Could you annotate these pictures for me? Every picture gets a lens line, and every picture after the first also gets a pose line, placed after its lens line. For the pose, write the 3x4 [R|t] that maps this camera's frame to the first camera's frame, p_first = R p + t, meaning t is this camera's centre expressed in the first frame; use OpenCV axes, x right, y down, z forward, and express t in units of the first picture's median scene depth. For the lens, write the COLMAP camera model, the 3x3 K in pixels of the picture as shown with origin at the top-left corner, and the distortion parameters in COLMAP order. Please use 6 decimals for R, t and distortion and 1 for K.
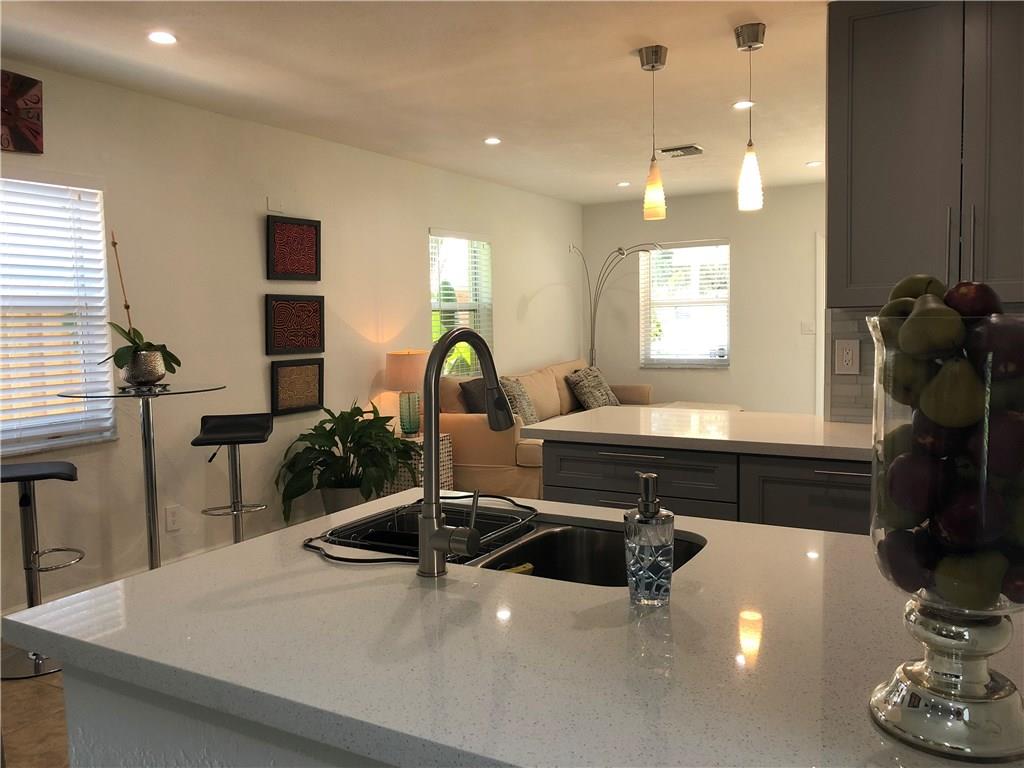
lens RADIAL K [[838.3, 0, 511.8], [0, 838.3, 382.6], [0, 0, 1]] dist [0.047478, -0.053562]
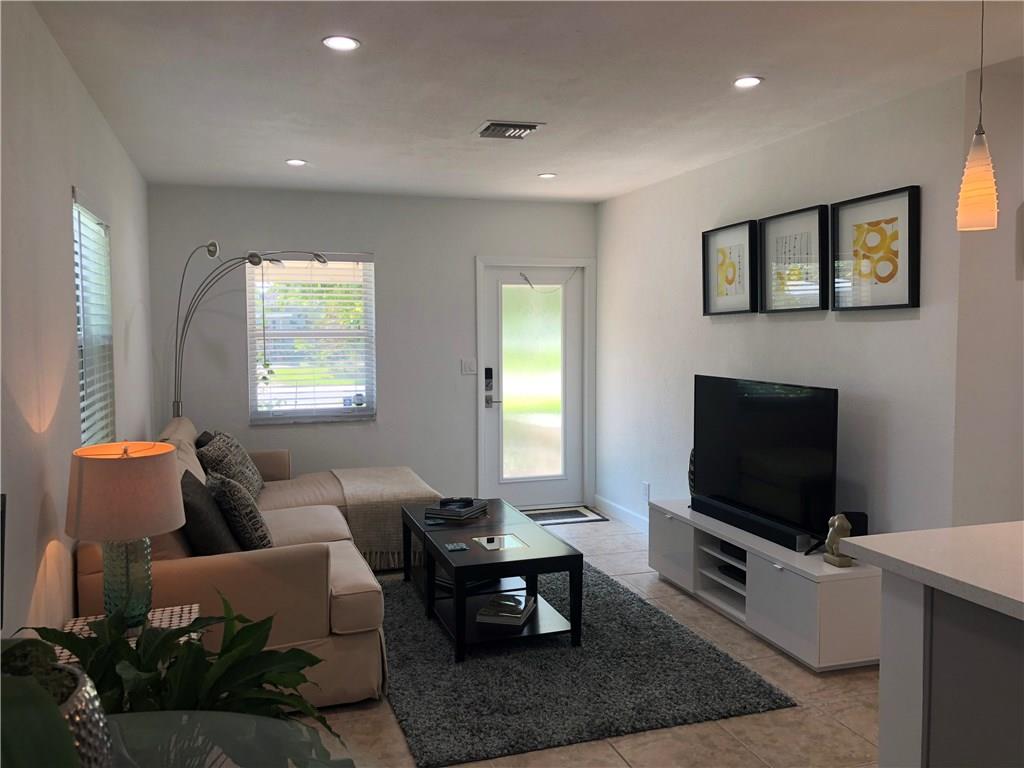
lens RADIAL K [[838.3, 0, 515.9], [0, 838.3, 384.0], [0, 0, 1]] dist [0.047478, -0.053562]
pose [[0.671965, -0.034223, 0.739791, -0.346462], [0.048455, 0.998823, 0.002193, -0.069002], [-0.738996, 0.034373, 0.672833, 0.580624]]
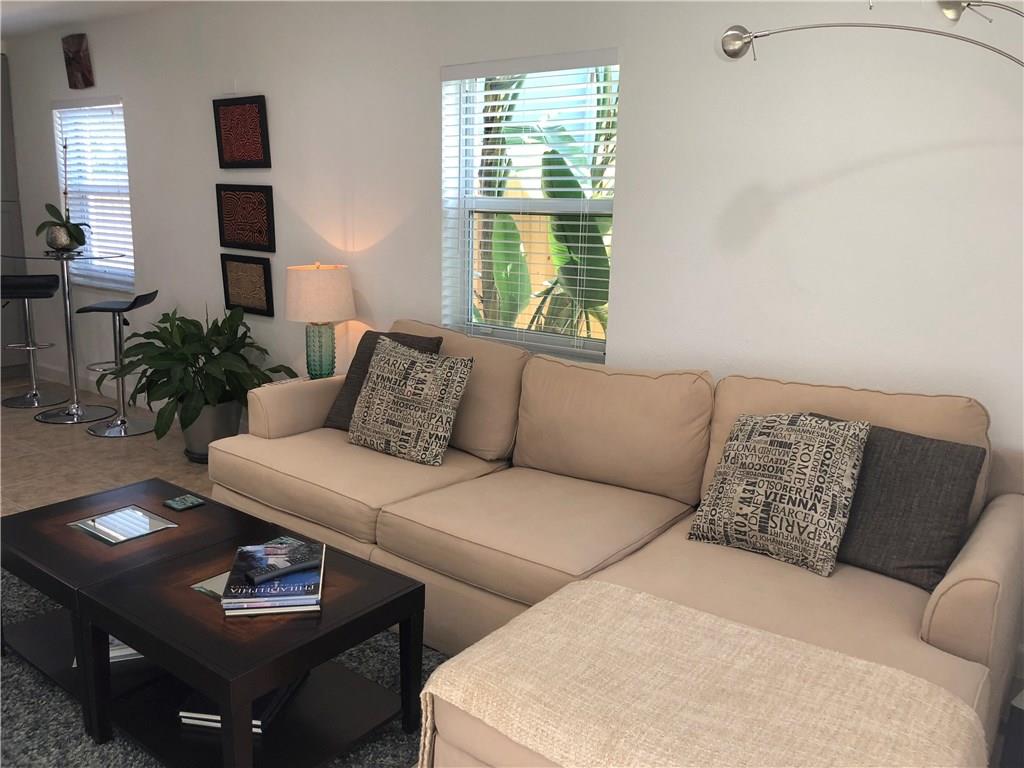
lens RADIAL K [[838.3, 0, 500.7], [0, 838.3, 372.1], [0, 0, 1]] dist [0.047478, -0.053562]
pose [[-0.136098, 0.218221, -0.966363, 0.613410], [-0.099830, 0.967453, 0.232526, -0.143289], [0.985653, 0.128119, -0.109883, 1.356943]]
